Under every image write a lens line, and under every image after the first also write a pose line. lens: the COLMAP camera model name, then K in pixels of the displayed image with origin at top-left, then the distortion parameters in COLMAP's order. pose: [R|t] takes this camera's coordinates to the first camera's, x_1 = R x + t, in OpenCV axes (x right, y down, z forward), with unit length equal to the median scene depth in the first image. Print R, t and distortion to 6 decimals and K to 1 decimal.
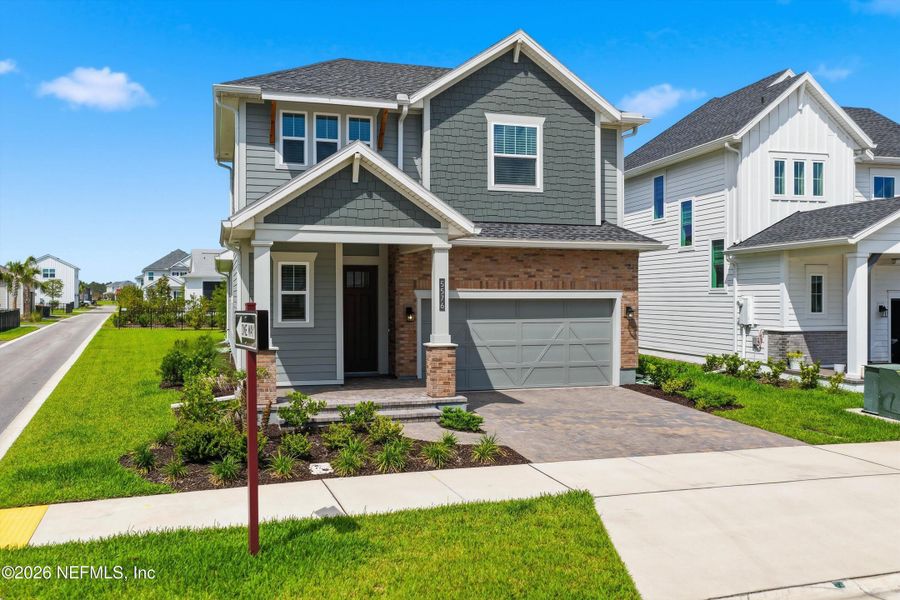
lens RADIAL K [[745.3, 0, 465.5], [0, 745.3, 301.2], [0, 0, 1]] dist [-0.015081, 0.031114]
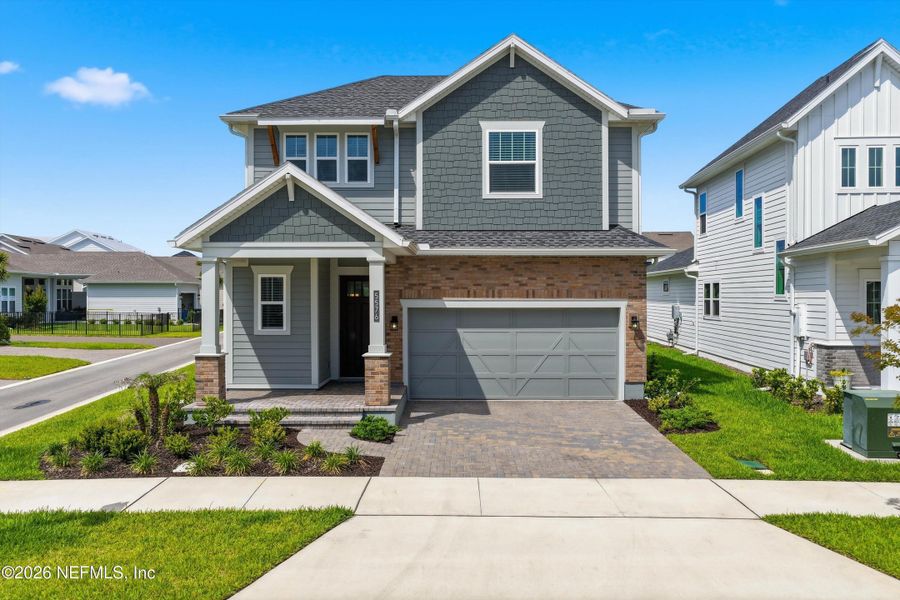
lens RADIAL K [[745.3, 0, 455.1], [0, 745.3, 300.3], [0, 0, 1]] dist [-0.015081, 0.031114]
pose [[0.952699, 0.001447, -0.303911, 0.300047], [-0.001412, 0.999999, 0.000336, -0.013422], [0.303911, 0.000109, 0.952701, 0.041166]]
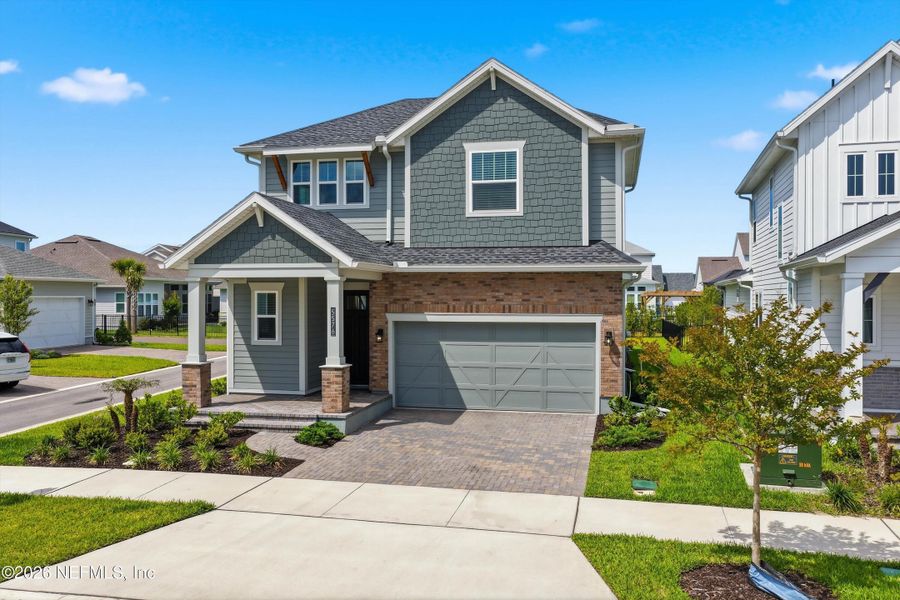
lens RADIAL K [[745.3, 0, 448.5], [0, 745.3, 300.8], [0, 0, 1]] dist [-0.015081, 0.031114]
pose [[0.870713, 0.003313, -0.491780, 0.524978], [-0.004469, 0.999989, -0.001177, -0.030801], [0.491771, 0.003223, 0.870719, 0.083169]]
